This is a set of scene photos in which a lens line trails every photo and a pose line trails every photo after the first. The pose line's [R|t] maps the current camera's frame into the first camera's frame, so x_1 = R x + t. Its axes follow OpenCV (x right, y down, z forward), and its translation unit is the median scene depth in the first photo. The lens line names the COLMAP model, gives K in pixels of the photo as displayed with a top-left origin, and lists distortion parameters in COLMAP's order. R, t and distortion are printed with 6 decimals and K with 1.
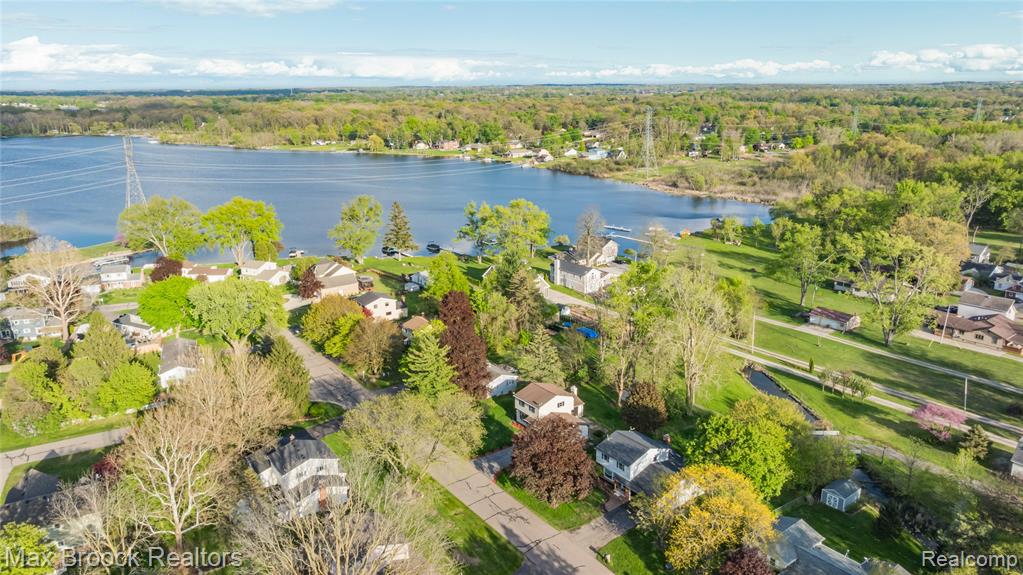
lens RADIAL K [[749.0, 0, 511.5], [0, 749.0, 287.5], [0, 0, 1]] dist [-0.062743, 0.069473]
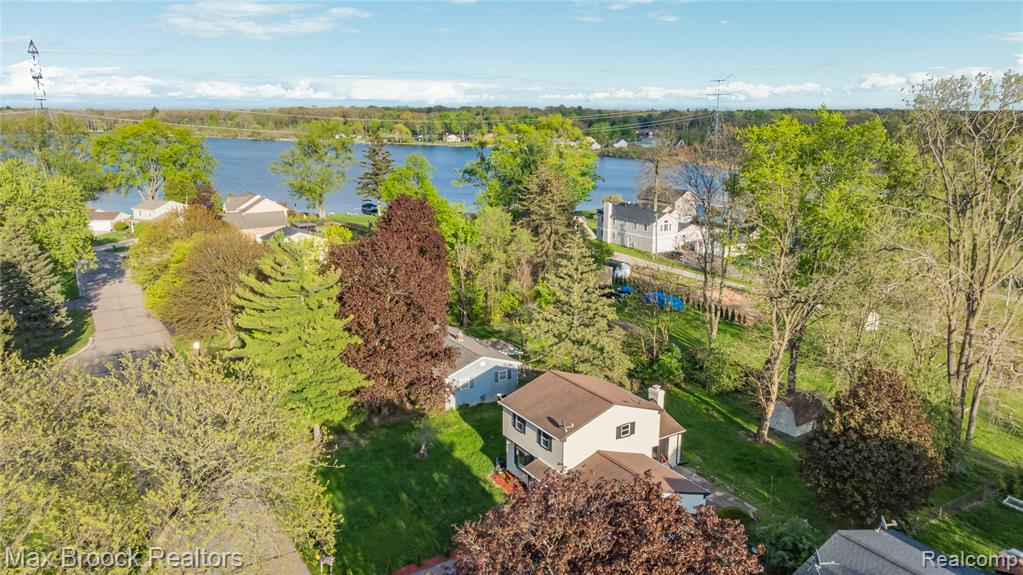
lens RADIAL K [[749.0, 0, 511.5], [0, 749.0, 287.5], [0, 0, 1]] dist [-0.062743, 0.069473]
pose [[0.998006, 0.028495, -0.056318, 0.025438], [-0.030495, 0.998922, -0.034985, 0.088404], [0.055260, 0.036633, 0.997800, 0.550766]]
